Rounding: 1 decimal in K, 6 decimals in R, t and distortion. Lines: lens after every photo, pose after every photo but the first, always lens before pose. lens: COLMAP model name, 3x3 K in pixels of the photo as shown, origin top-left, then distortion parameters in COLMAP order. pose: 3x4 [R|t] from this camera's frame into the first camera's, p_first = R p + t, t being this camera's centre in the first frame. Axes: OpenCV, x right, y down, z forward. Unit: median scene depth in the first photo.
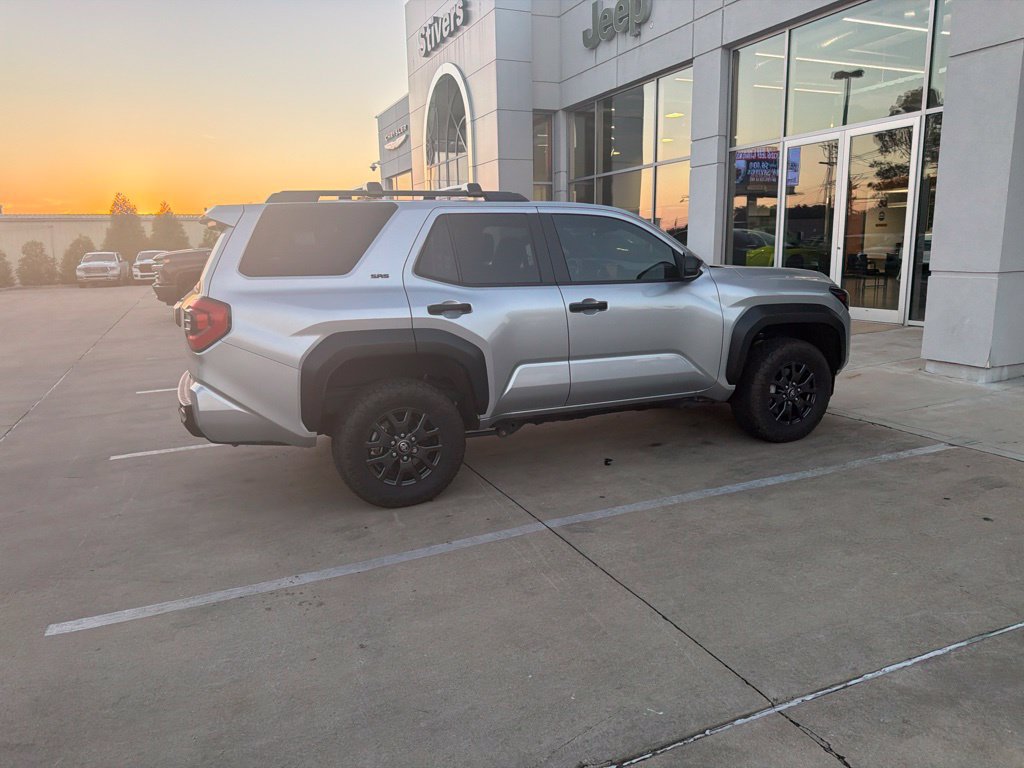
lens RADIAL K [[723.0, 0, 507.6], [0, 723.0, 386.9], [0, 0, 1]] dist [0.043326, -0.055273]
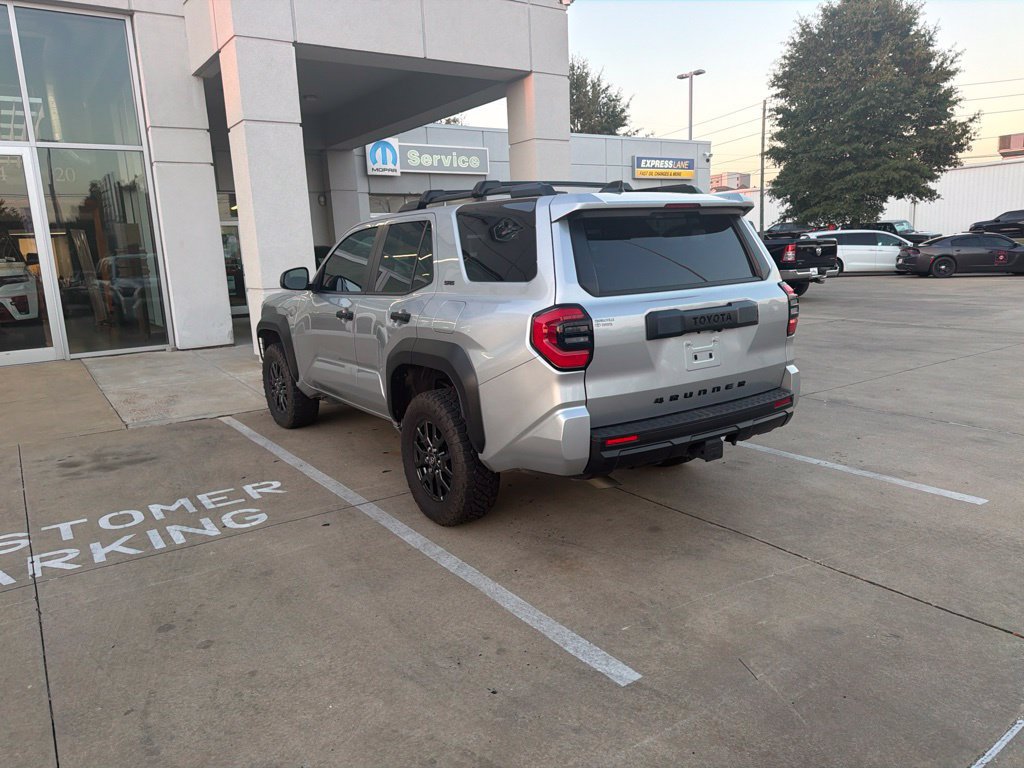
lens RADIAL K [[723.0, 0, 507.6], [0, 723.0, 386.9], [0, 0, 1]] dist [0.043326, -0.055273]
pose [[-0.200809, -0.151881, 0.967785, -1.147326], [0.233848, 0.951917, 0.197913, -0.233098], [-0.951310, 0.266058, -0.155637, 1.321107]]
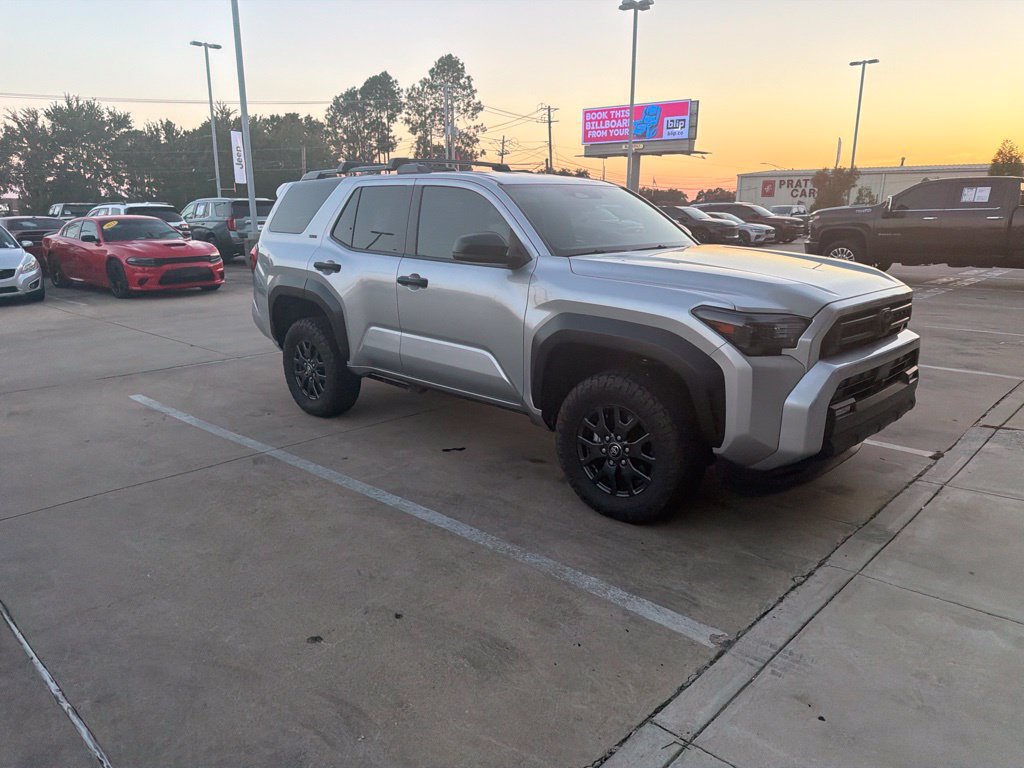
lens RADIAL K [[723.0, 0, 507.6], [0, 723.0, 386.9], [0, 0, 1]] dist [0.043326, -0.055273]
pose [[0.394068, 0.243014, -0.886371, 1.072470], [-0.183750, 0.965771, 0.183090, -0.176278], [0.900525, 0.090721, 0.425234, 0.706708]]
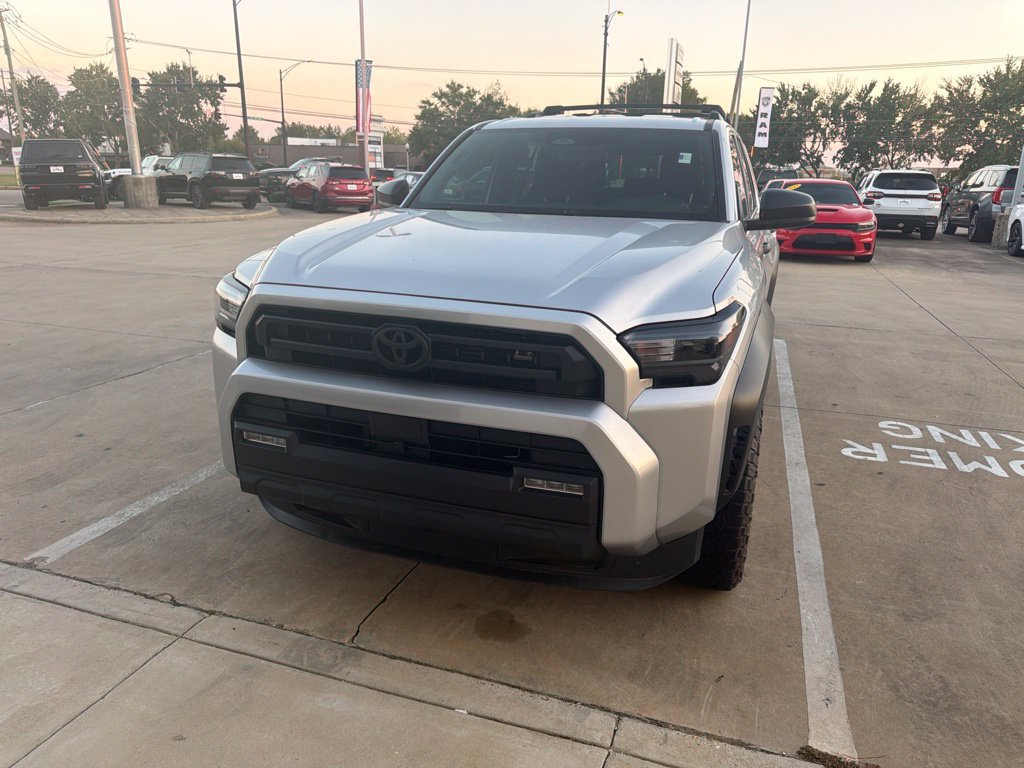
lens RADIAL K [[726.5, 0, 517.4], [0, 726.5, 386.1], [0, 0, 1]] dist [0.007813, -0.009305]
pose [[-0.663165, 0.224562, -0.713992, 0.811806], [-0.150966, 0.894194, 0.421457, -0.350860], [0.733091, 0.387284, -0.559097, 1.686823]]
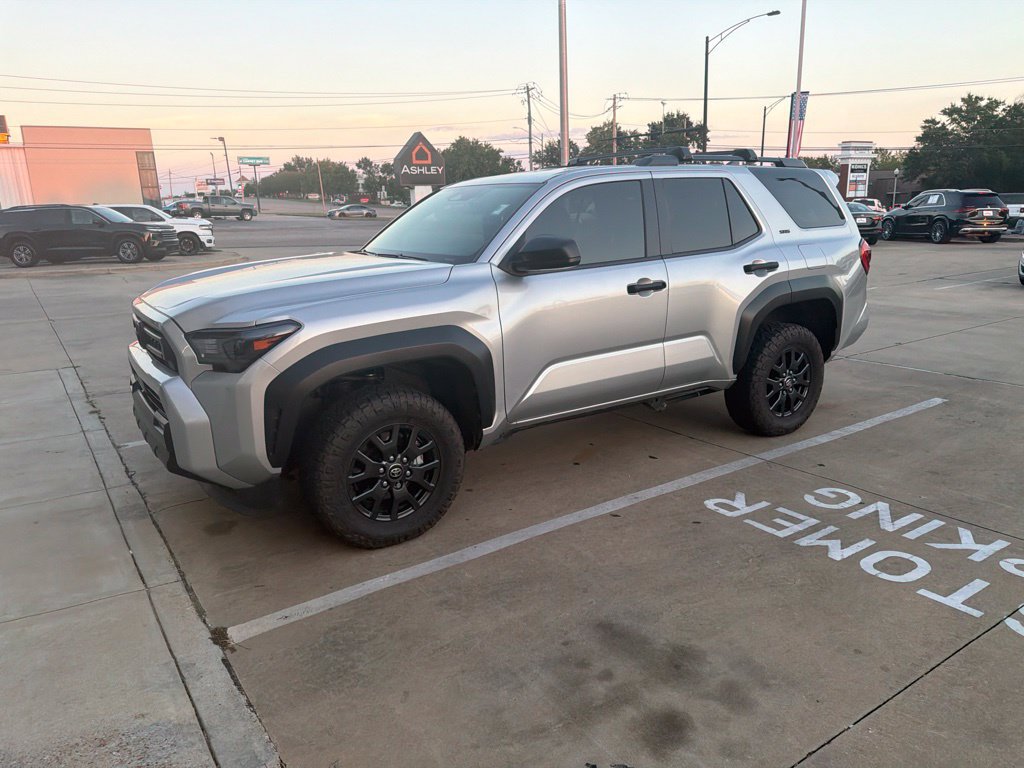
lens RADIAL K [[723.0, 0, 507.6], [0, 723.0, 386.9], [0, 0, 1]] dist [0.043326, -0.055273]
pose [[-0.980069, 0.096674, -0.173548, 0.296990], [0.013078, 0.903107, 0.429216, -0.449723], [0.198226, 0.418392, -0.886372, 2.158467]]
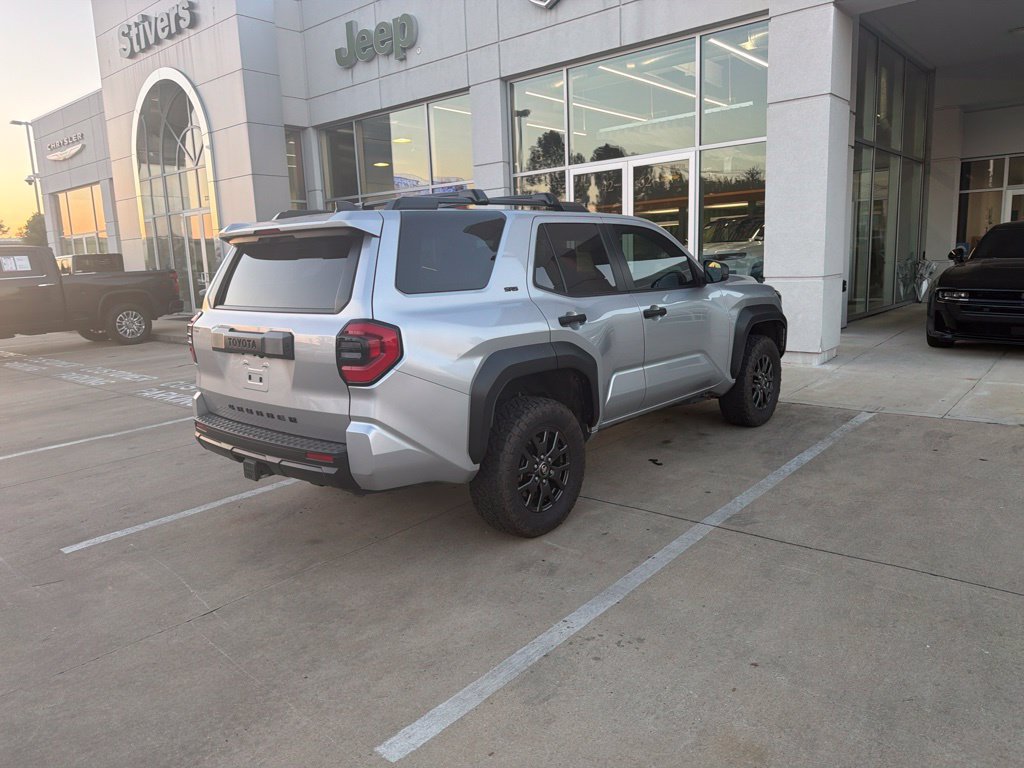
lens RADIAL K [[723.0, 0, 507.2], [0, 723.0, 378.4], [0, 0, 1]] dist [0.046276, -0.063493]
pose [[0.899721, -0.084373, 0.428234, -0.530835], [0.102302, 0.994572, -0.018979, -0.019451], [-0.424308, 0.060885, 0.903469, 0.154821]]
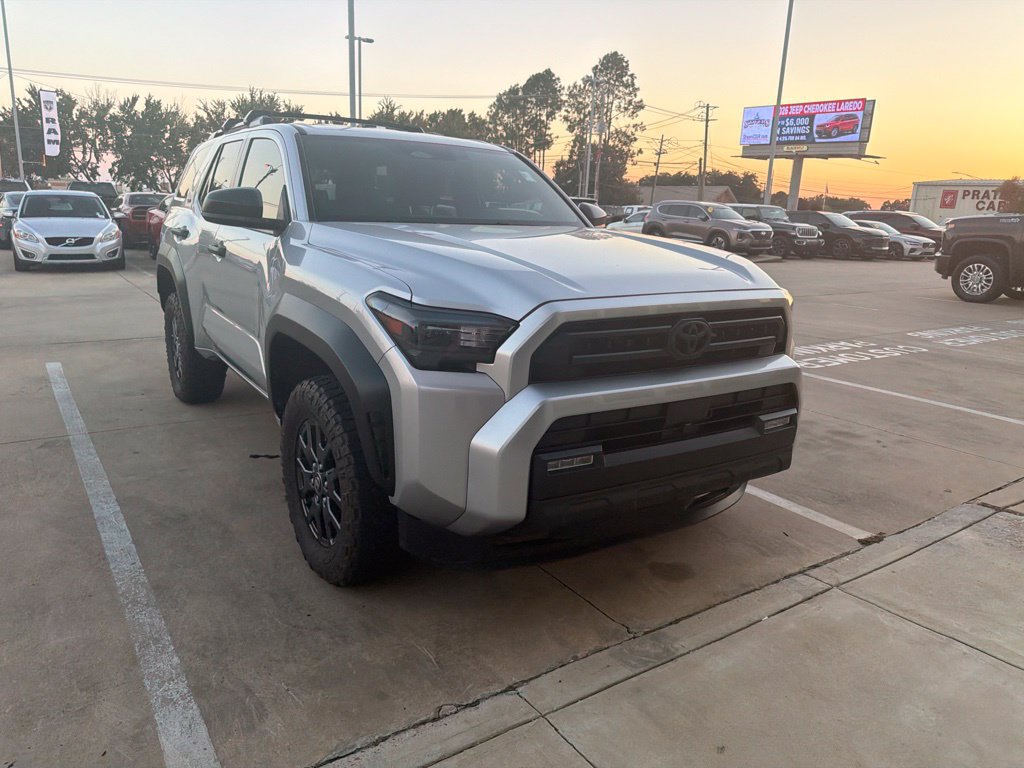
lens RADIAL K [[723.0, 0, 507.6], [0, 723.0, 386.9], [0, 0, 1]] dist [0.043326, -0.055273]
pose [[0.184619, 0.269347, -0.945182, 1.002016], [-0.230445, 0.946766, 0.224786, -0.227031], [0.955411, 0.176313, 0.236860, 1.140757]]
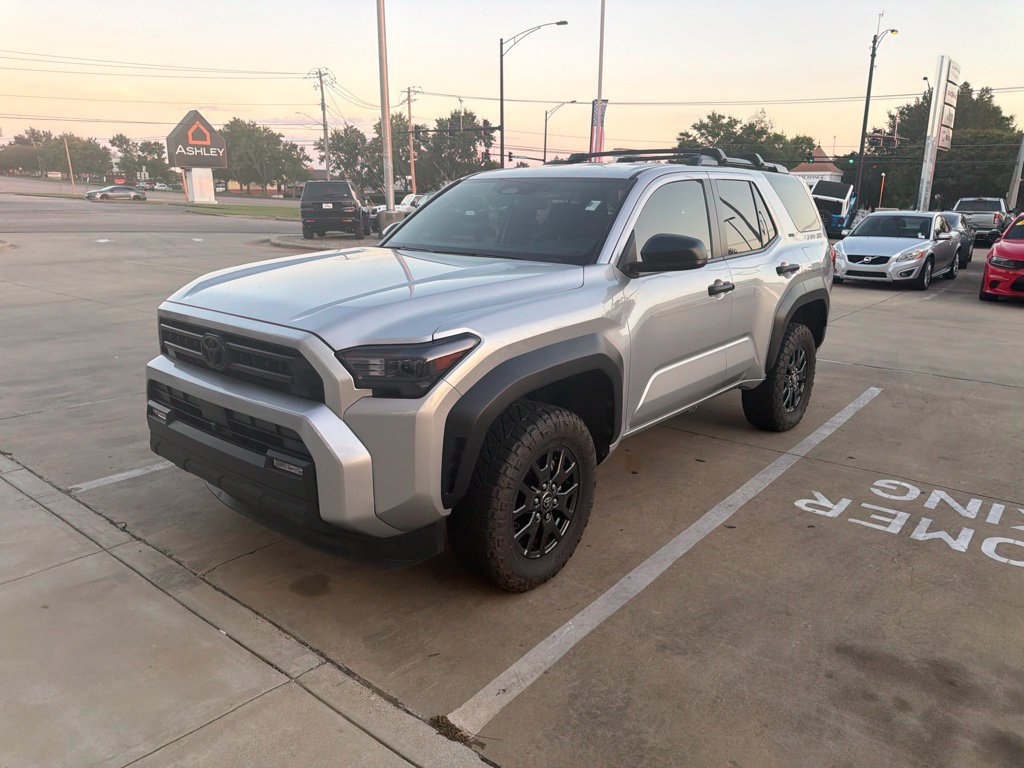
lens RADIAL K [[723.0, 0, 507.2], [0, 723.0, 378.4], [0, 0, 1]] dist [0.046276, -0.063493]
pose [[-0.884497, 0.128734, -0.448434, 0.595975], [-0.080068, 0.905032, 0.417739, -0.424588], [0.459625, 0.405394, -0.790191, 1.971165]]
